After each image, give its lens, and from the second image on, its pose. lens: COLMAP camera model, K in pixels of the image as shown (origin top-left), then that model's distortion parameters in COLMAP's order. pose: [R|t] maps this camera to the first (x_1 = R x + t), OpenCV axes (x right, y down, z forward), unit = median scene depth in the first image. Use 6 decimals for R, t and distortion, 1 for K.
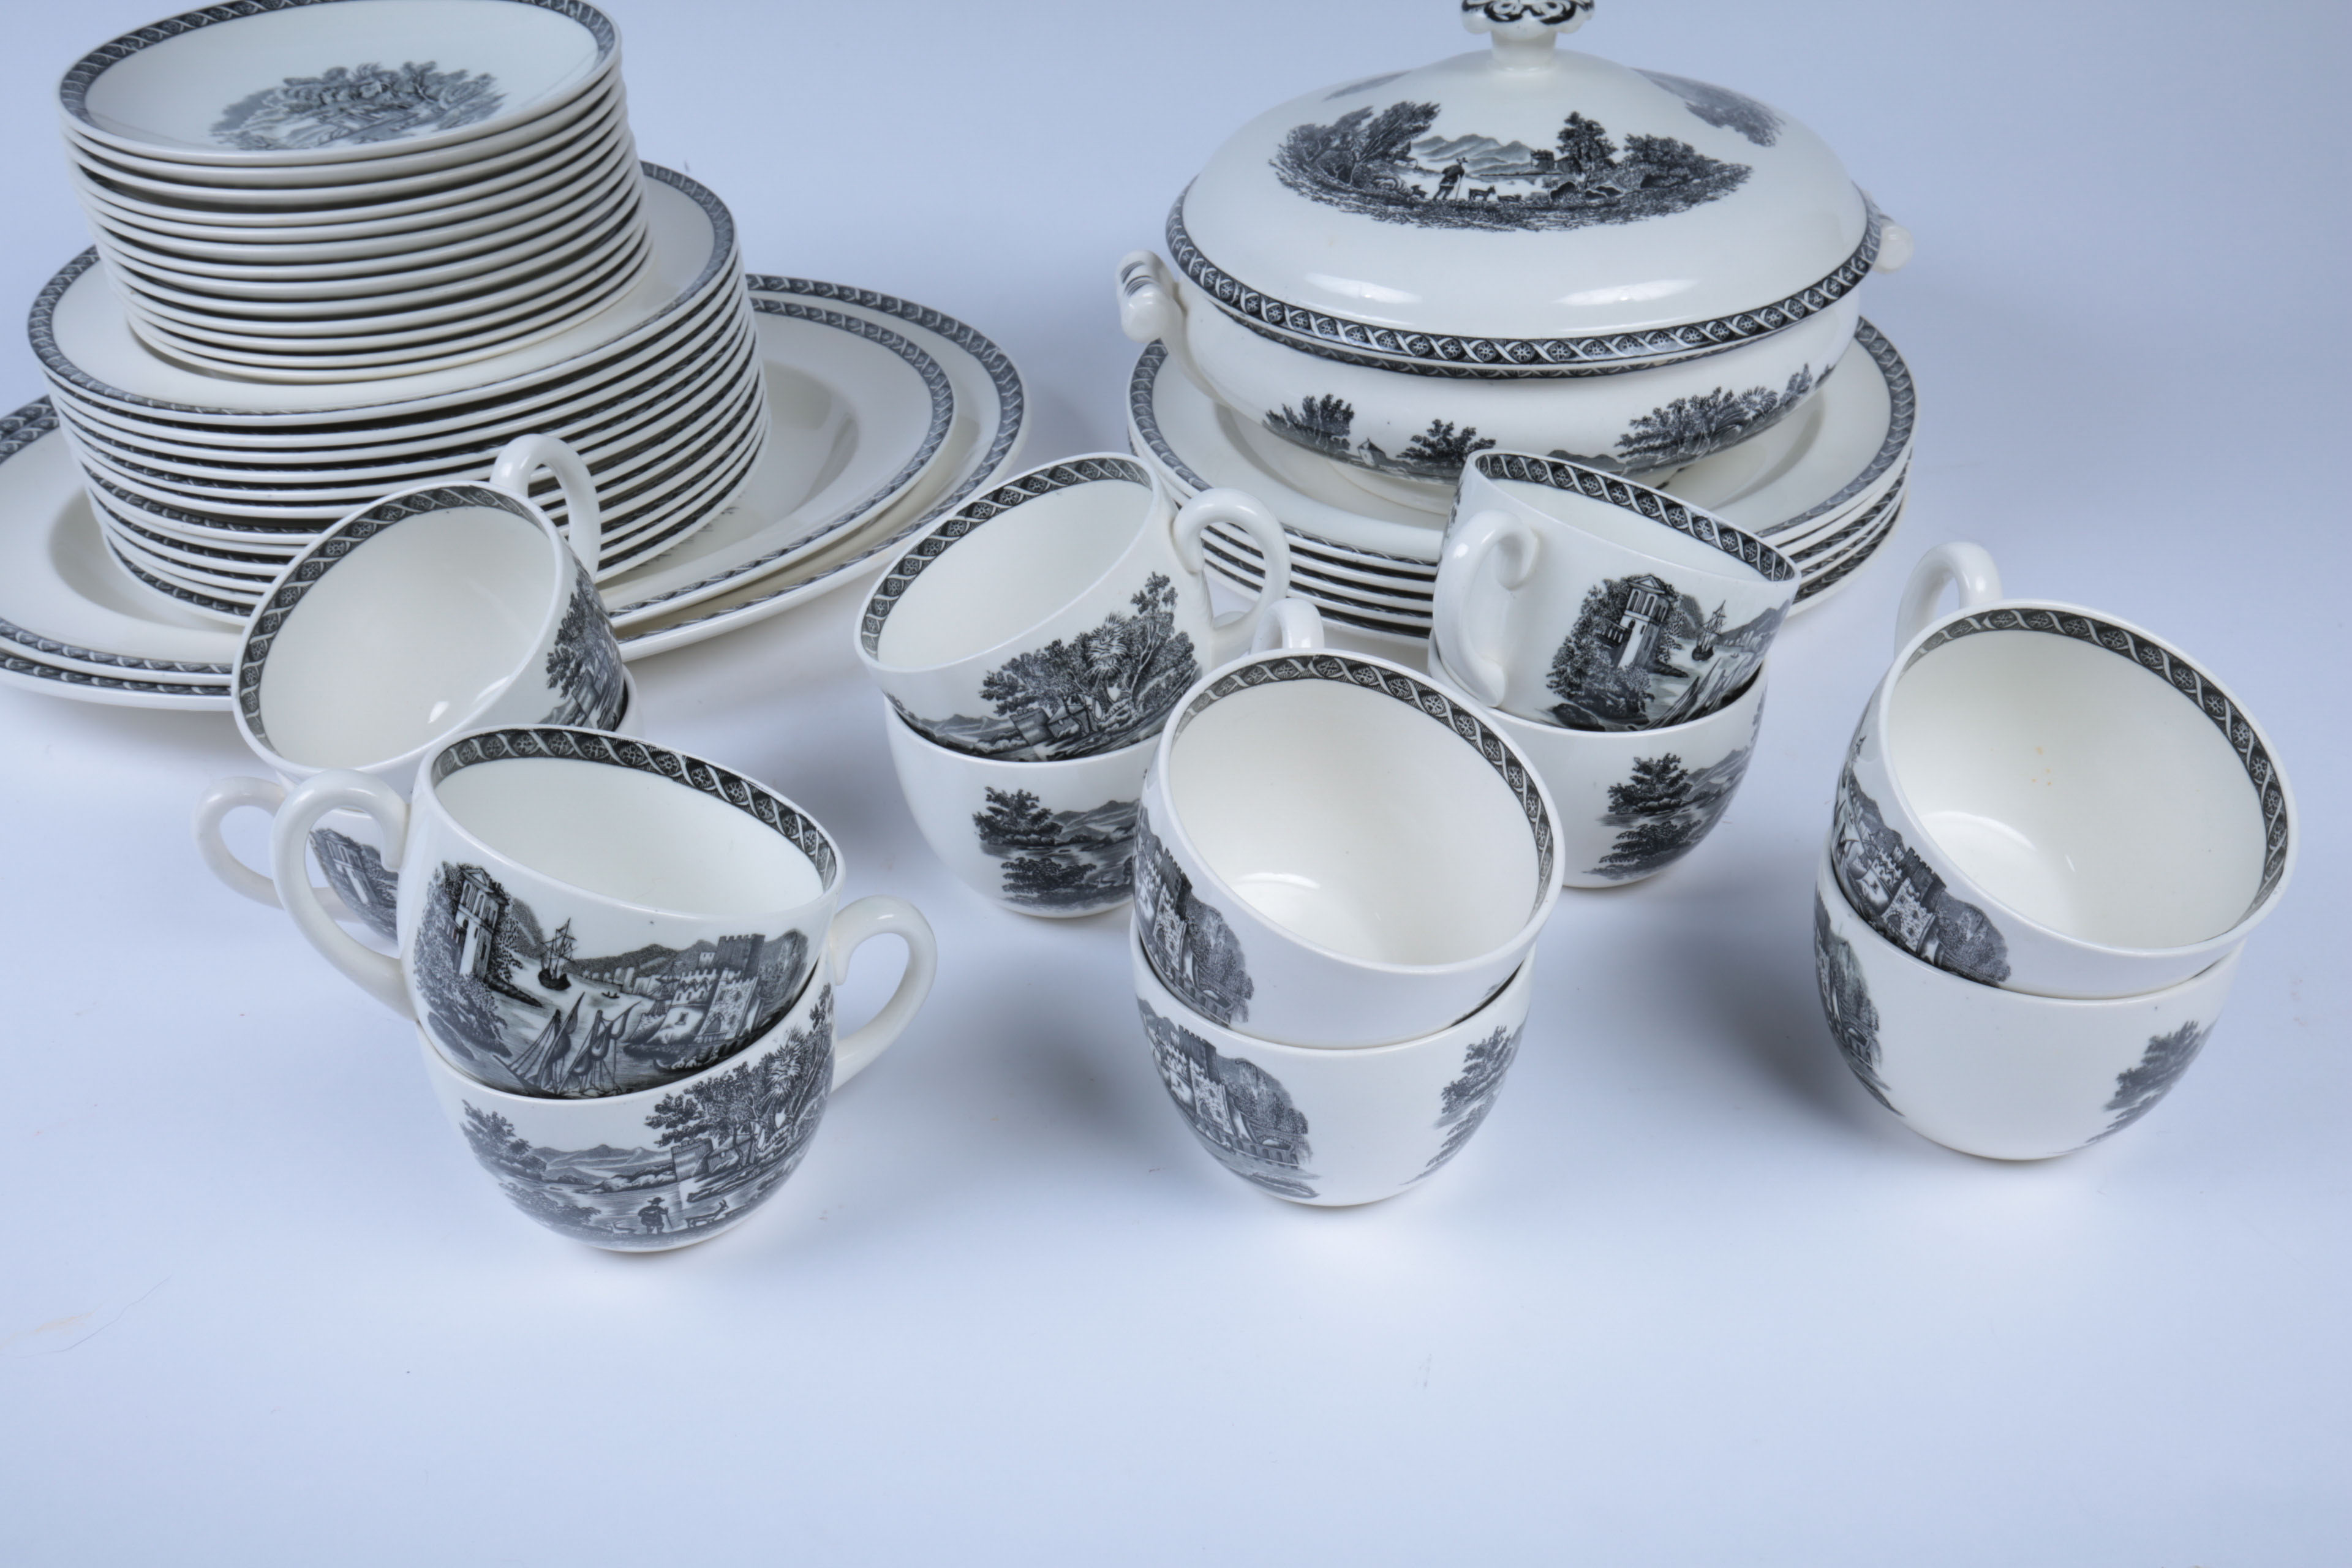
lens RADIAL K [[2160.5, 0, 1172.2], [0, 2160.5, 771.3], [0, 0, 1]] dist [0.029747, 0.000000]
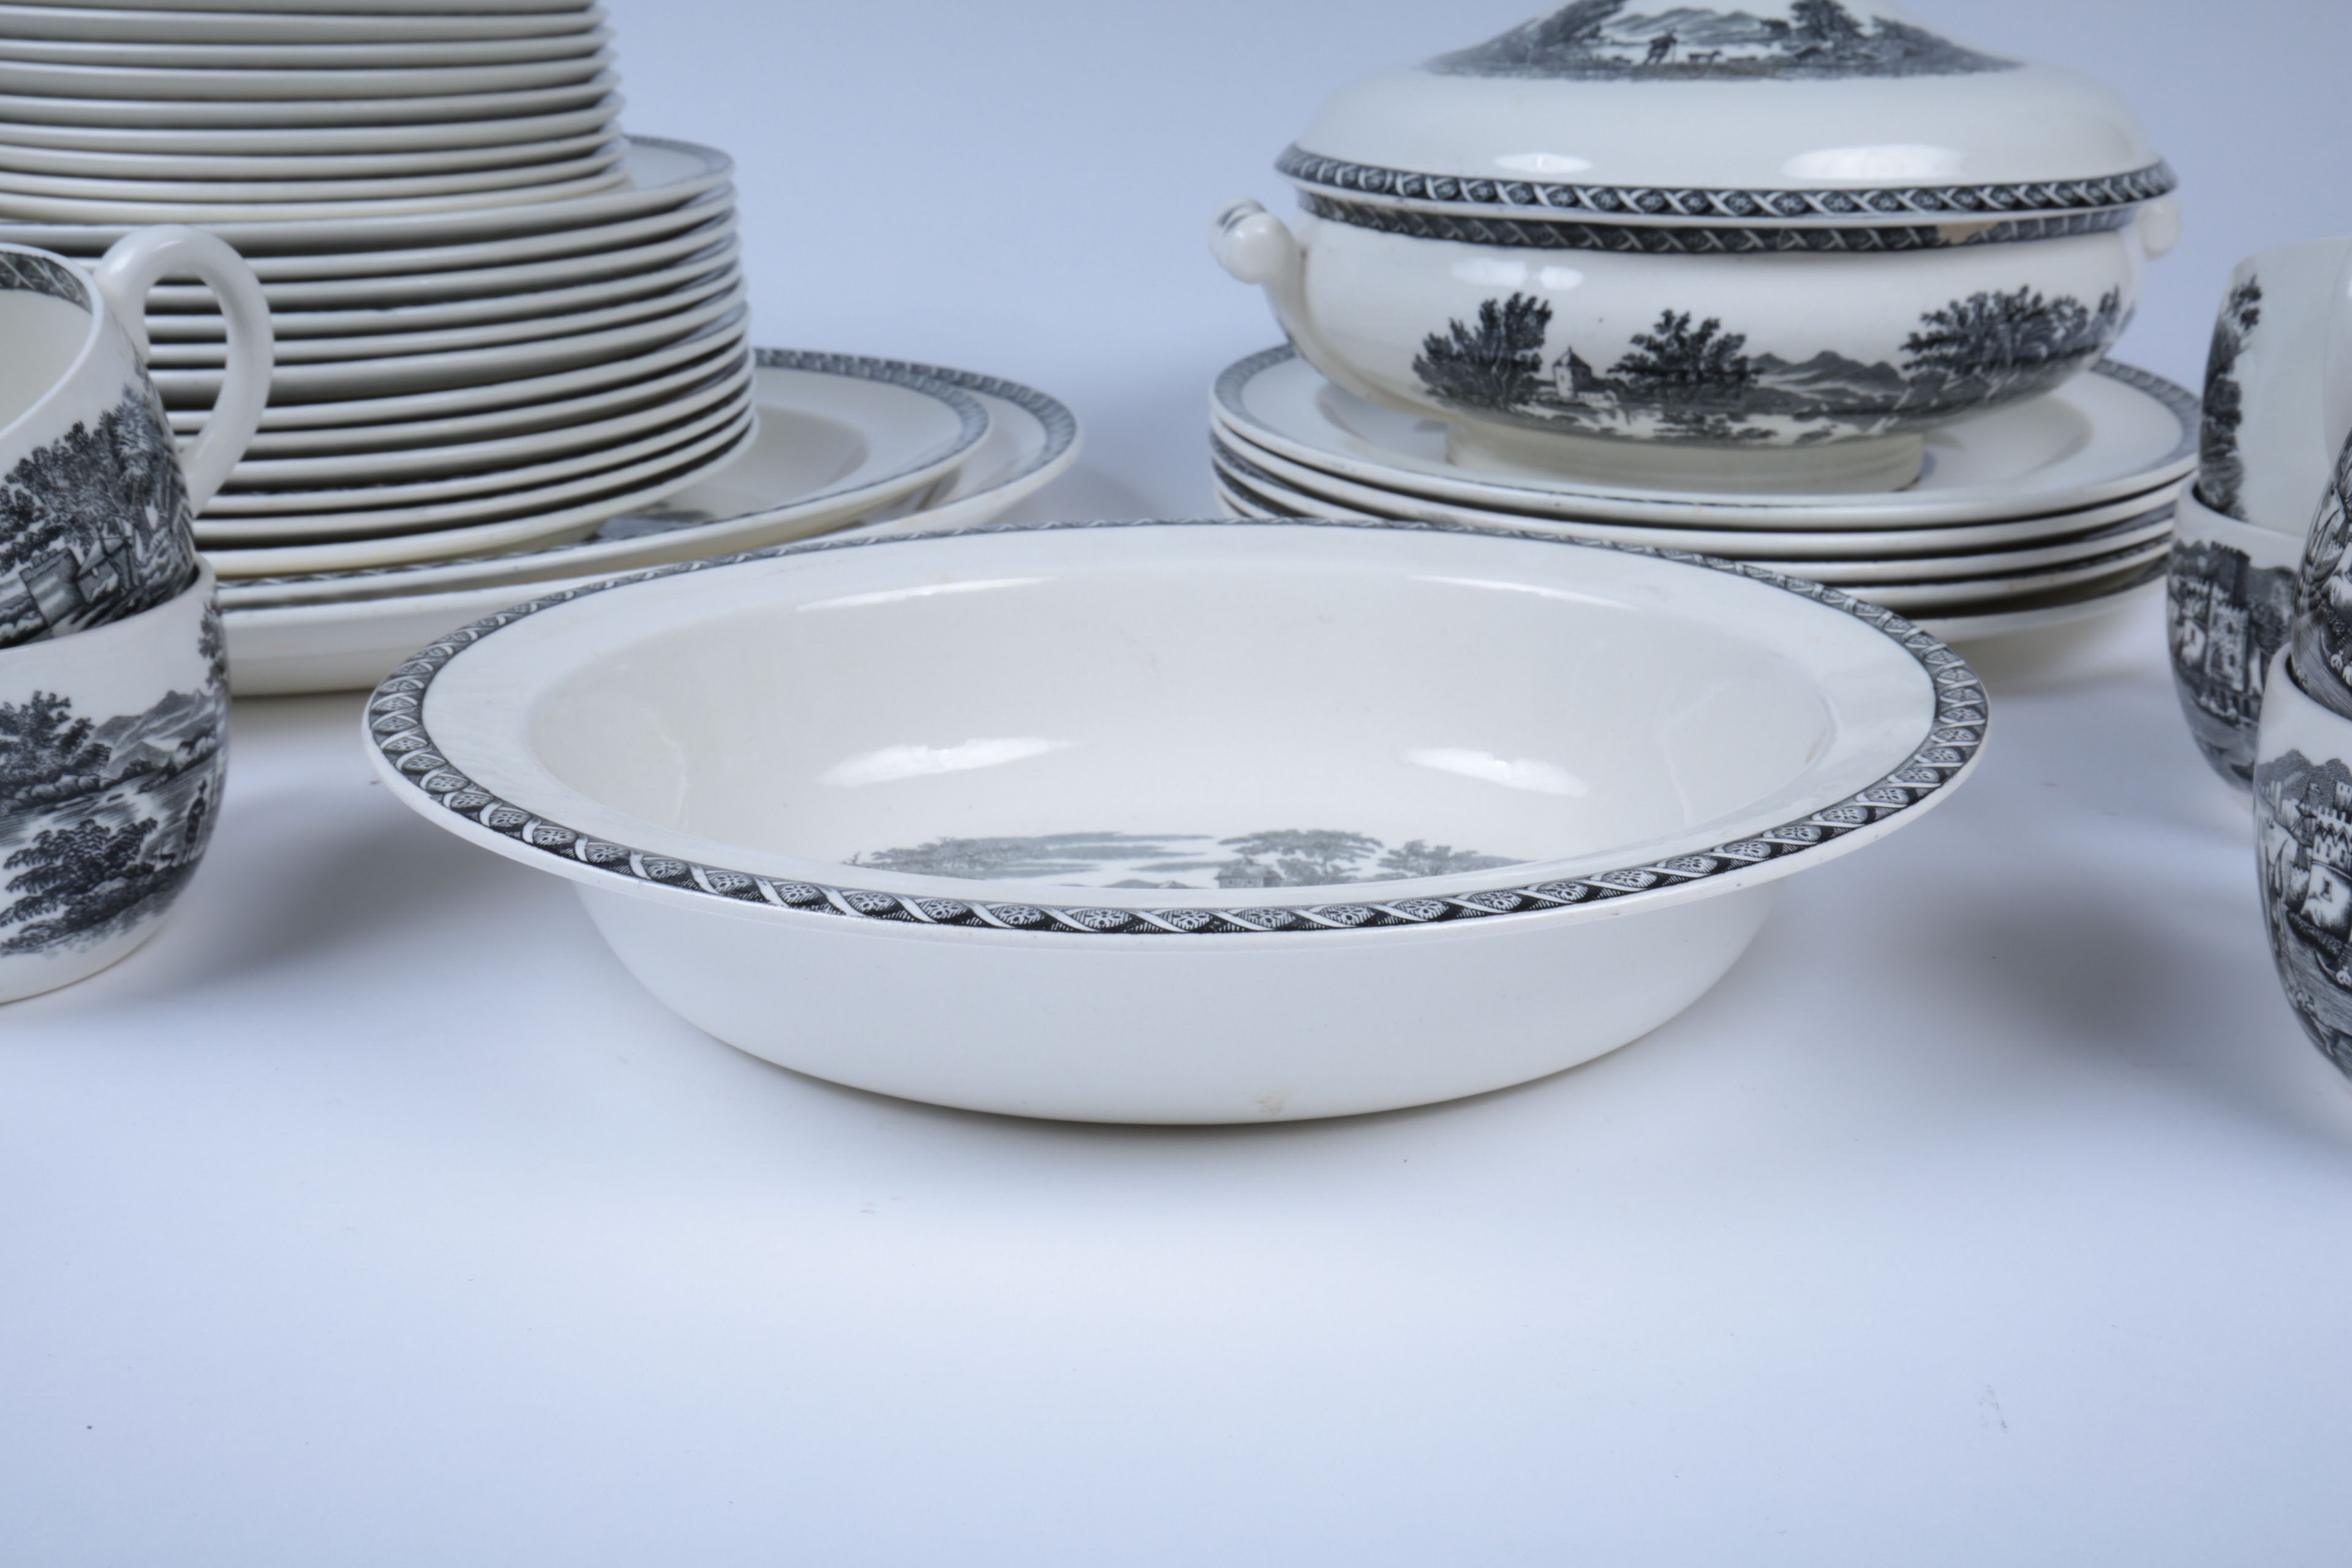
lens RADIAL K [[2160.5, 0, 1183.5], [0, 2160.5, 729.6], [0, 0, 1]] dist [0.029747, 0.000000]
pose [[0.998007, 0.022419, 0.058989, -0.086197], [-0.006661, 0.966971, -0.254800, 0.169739], [-0.062753, 0.253899, 0.965193, 0.305260]]
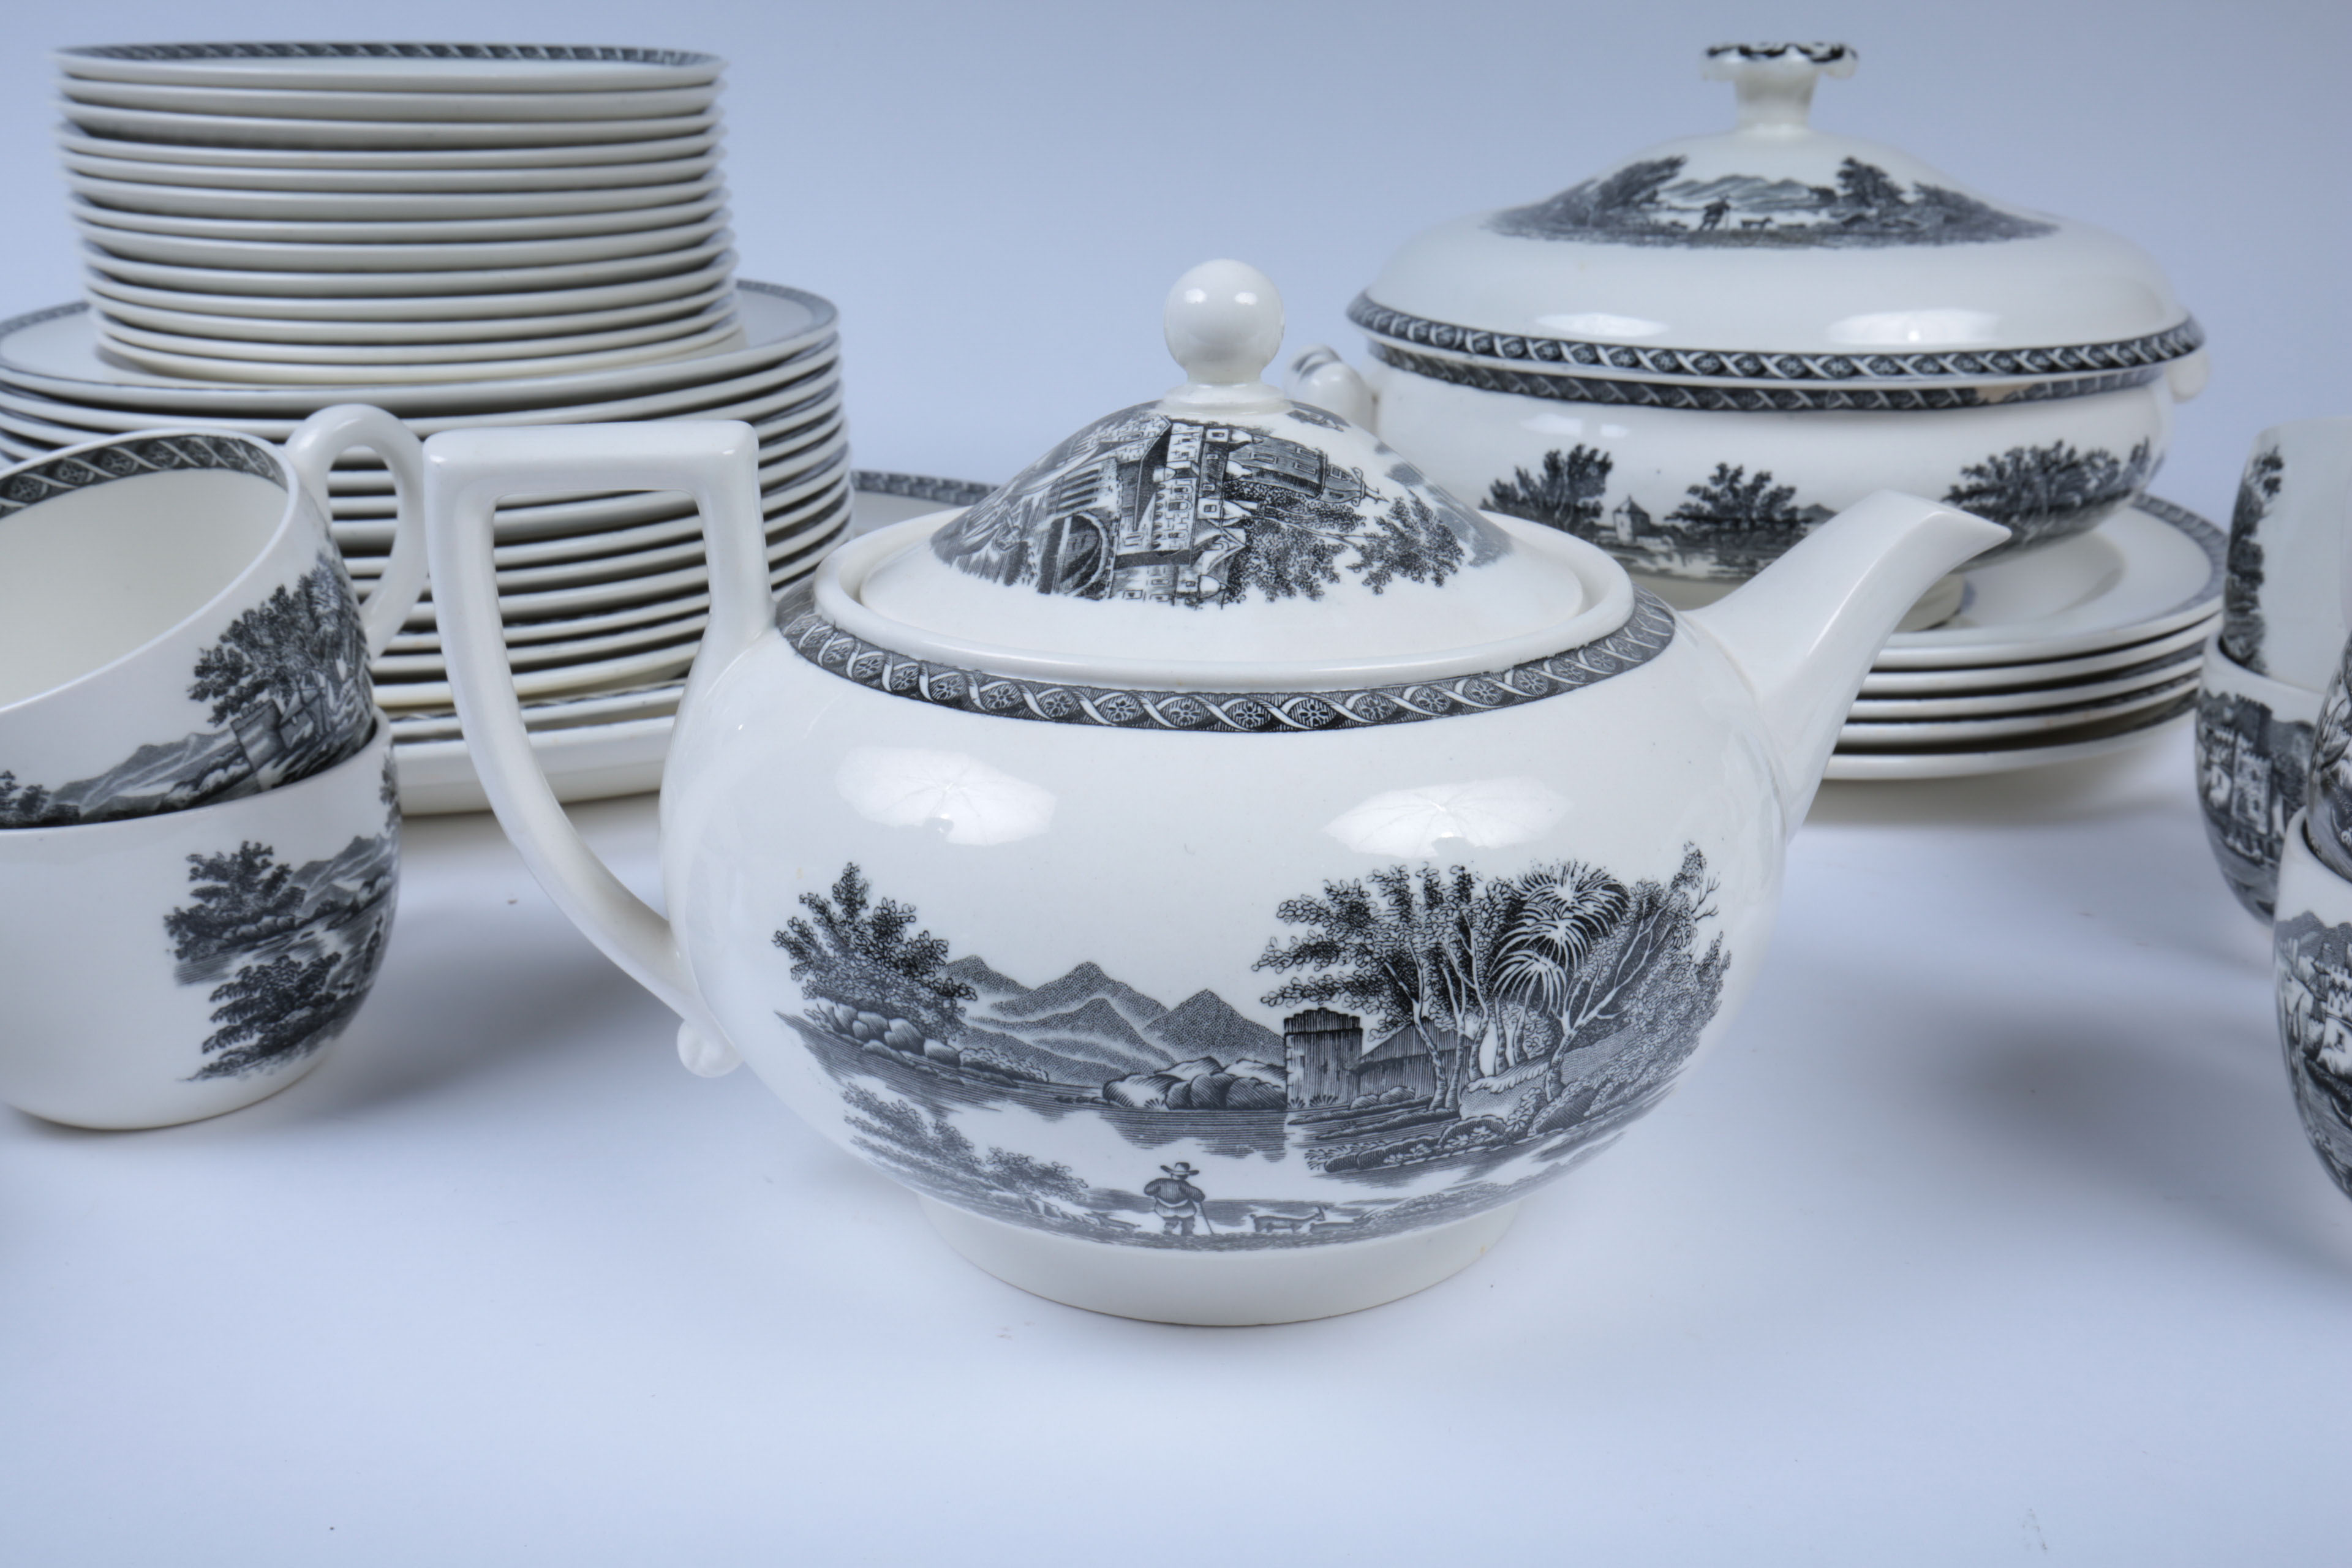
lens RADIAL K [[2160.5, 0, 1169.0], [0, 2160.5, 744.5], [0, 0, 1]] dist [0.029747, 0.000000]
pose [[0.998852, 0.029361, 0.037843, -0.109161], [-0.017800, 0.961048, -0.275809, 0.161497], [-0.044467, 0.274819, 0.960467, 0.251098]]
